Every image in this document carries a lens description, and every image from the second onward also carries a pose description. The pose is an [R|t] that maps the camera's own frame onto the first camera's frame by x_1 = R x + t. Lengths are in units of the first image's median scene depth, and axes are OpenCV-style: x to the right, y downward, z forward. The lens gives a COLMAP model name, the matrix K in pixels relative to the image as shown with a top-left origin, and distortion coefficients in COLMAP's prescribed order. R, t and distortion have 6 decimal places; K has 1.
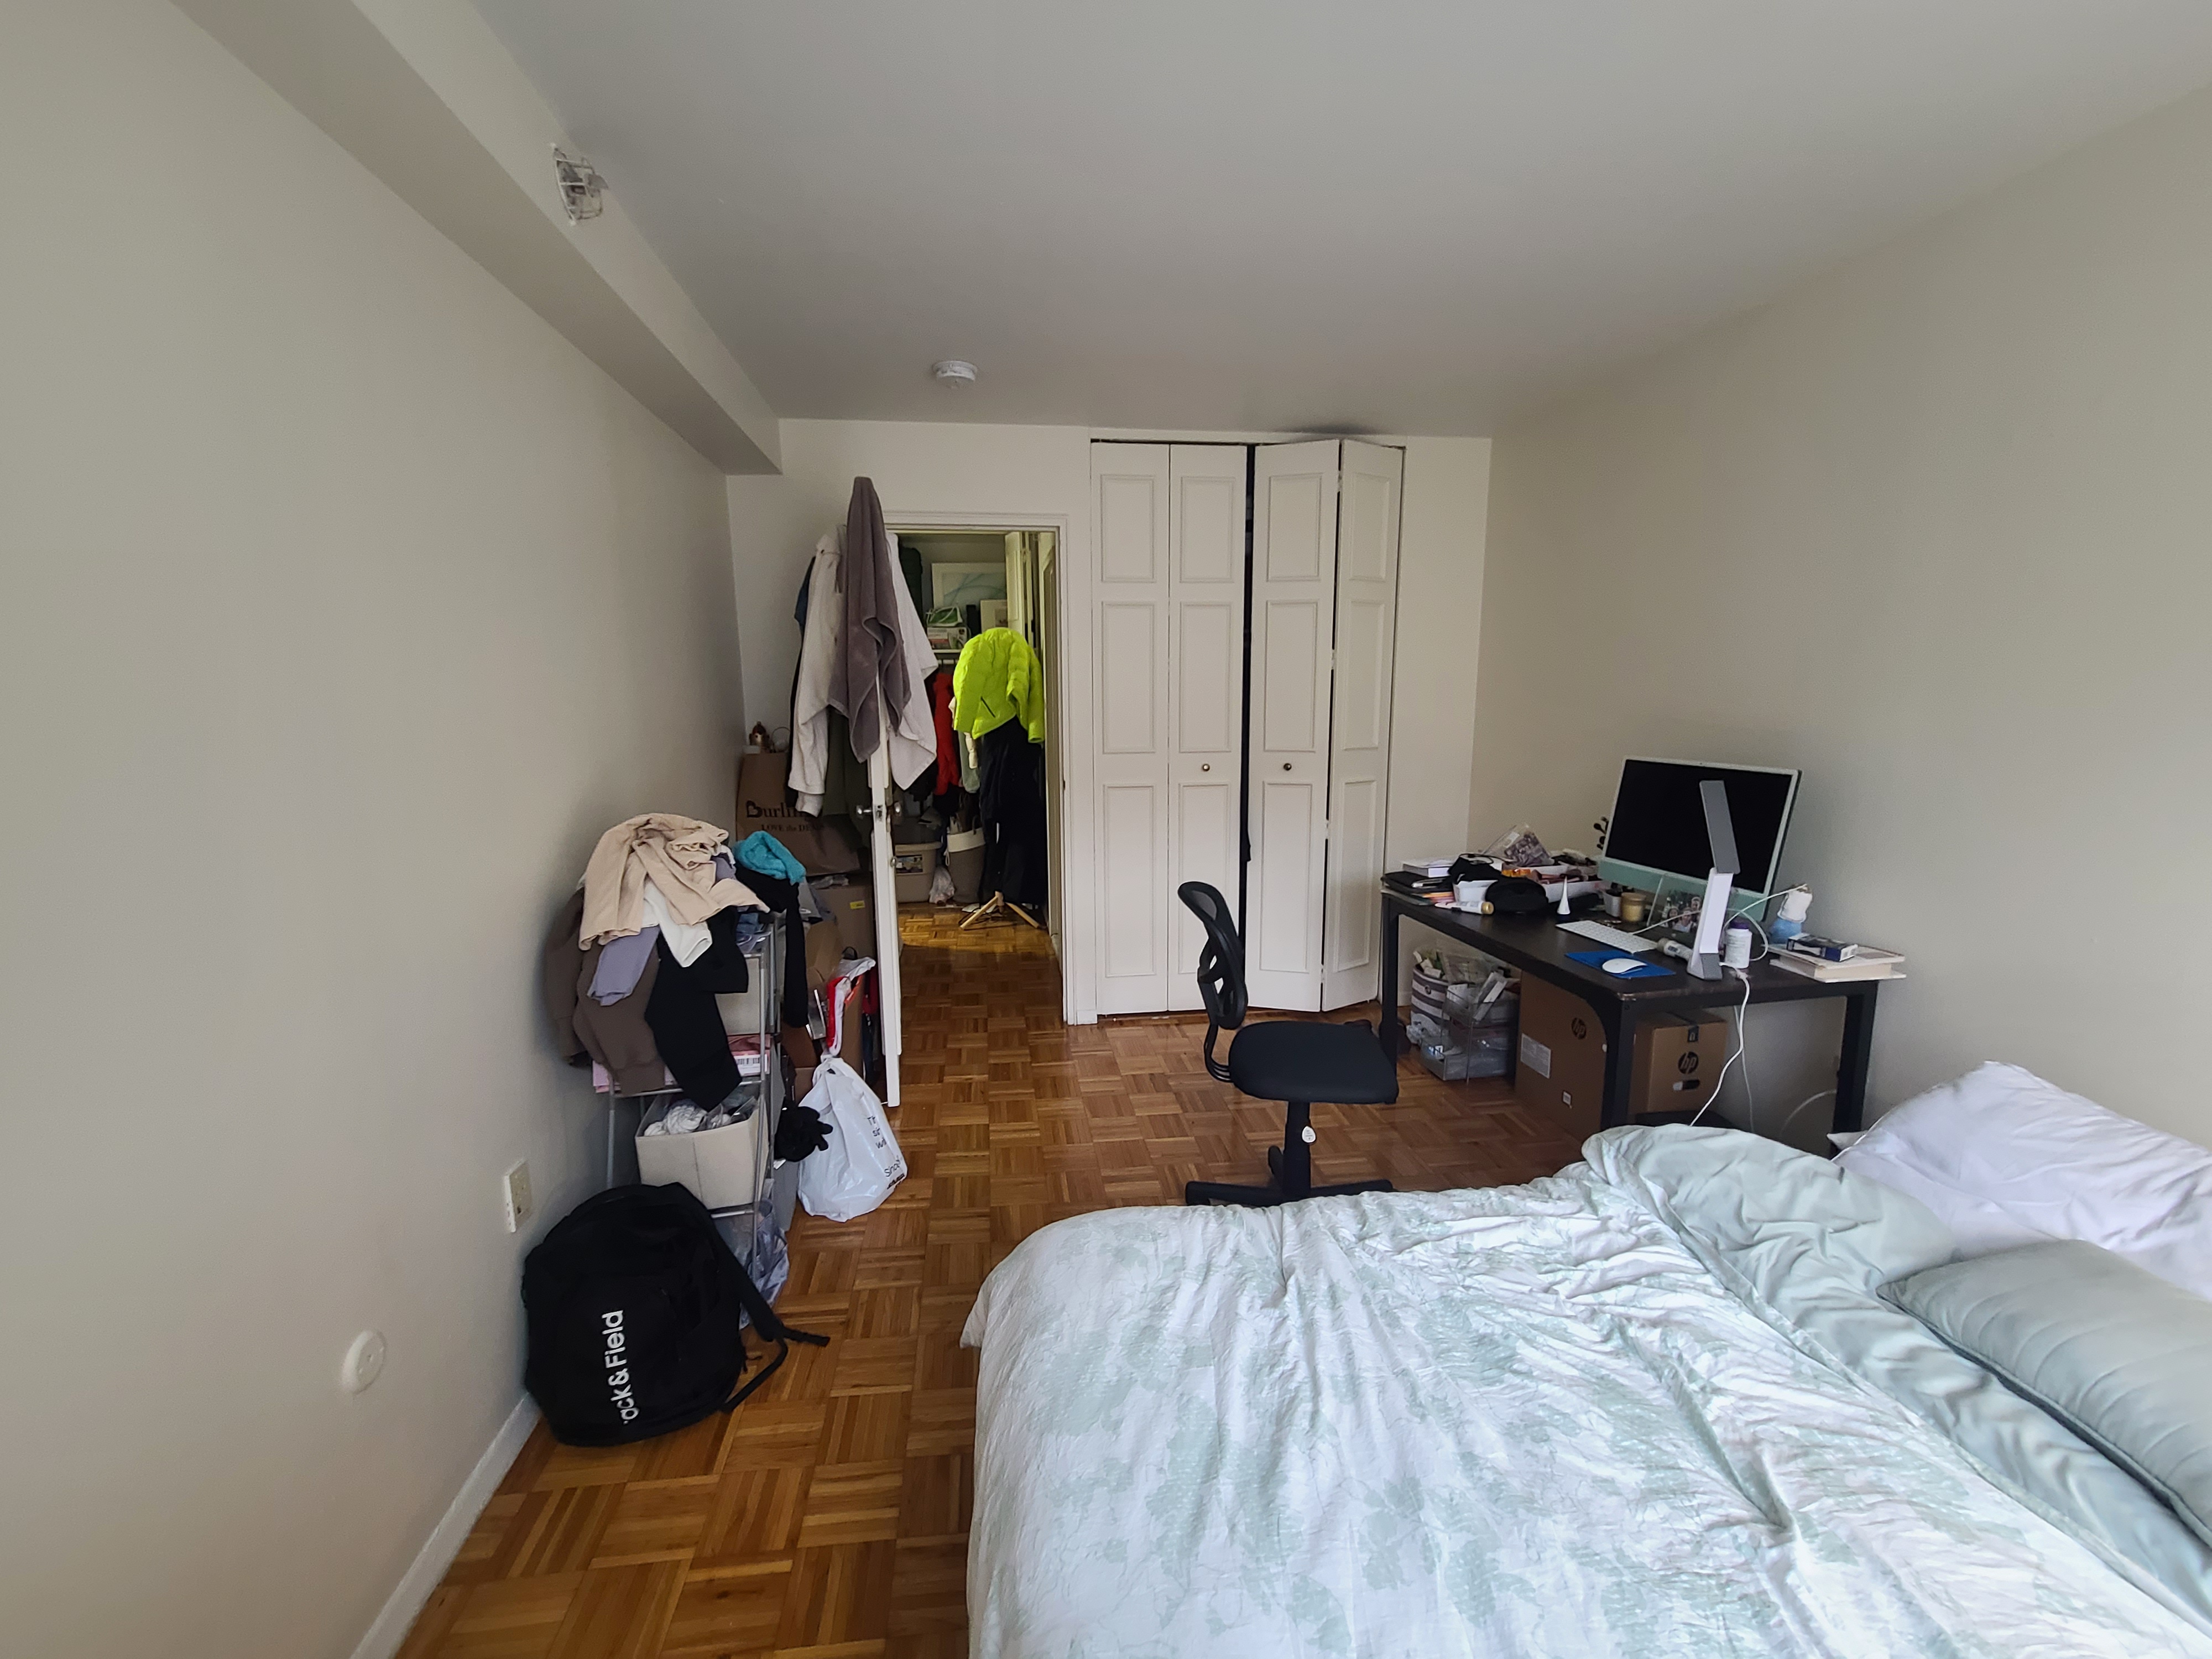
lens RADIAL K [[900.6, 0, 1095.4], [0, 900.6, 835.0], [0, 0, 1]] dist [-0.001306, -0.000497]
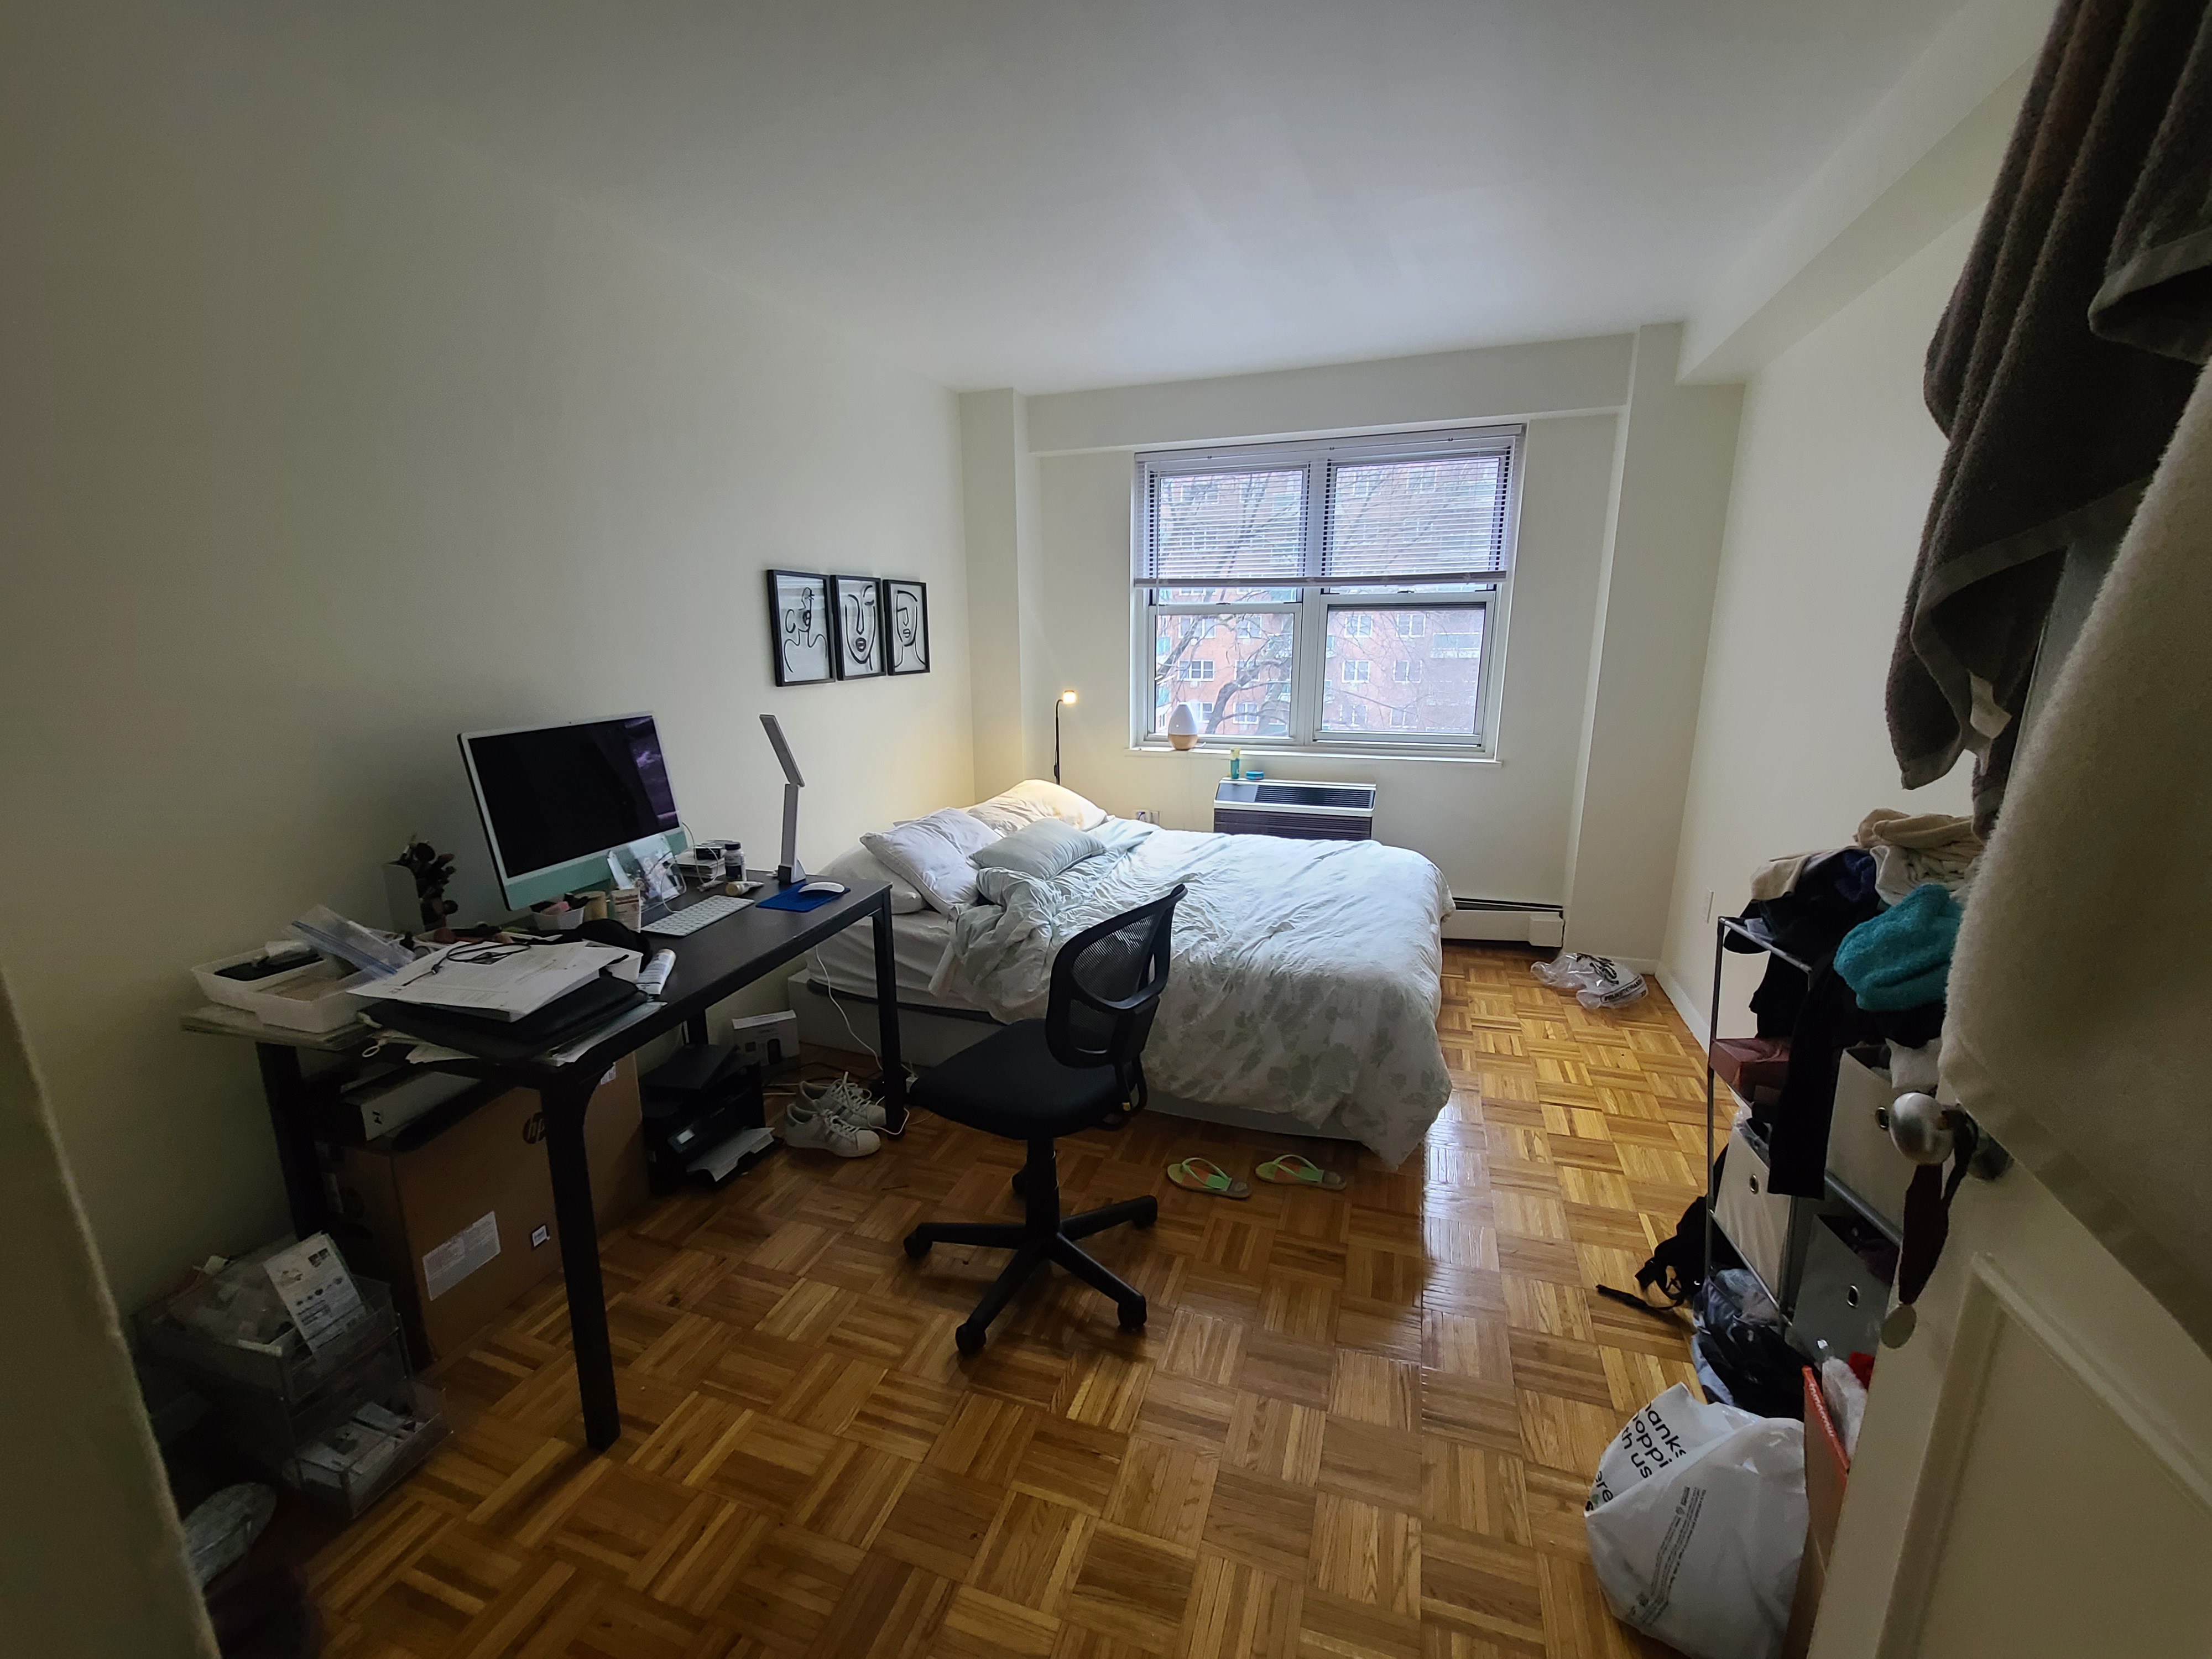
lens RADIAL K [[900.6, 0, 1108.1], [0, 900.6, 834.6], [0, 0, 1]] dist [-0.001306, -0.000497]
pose [[-0.903419, -0.081974, 0.420849, -0.296982], [0.079689, 0.932348, 0.352670, -0.463018], [-0.421287, 0.352146, -0.835769, 3.011058]]
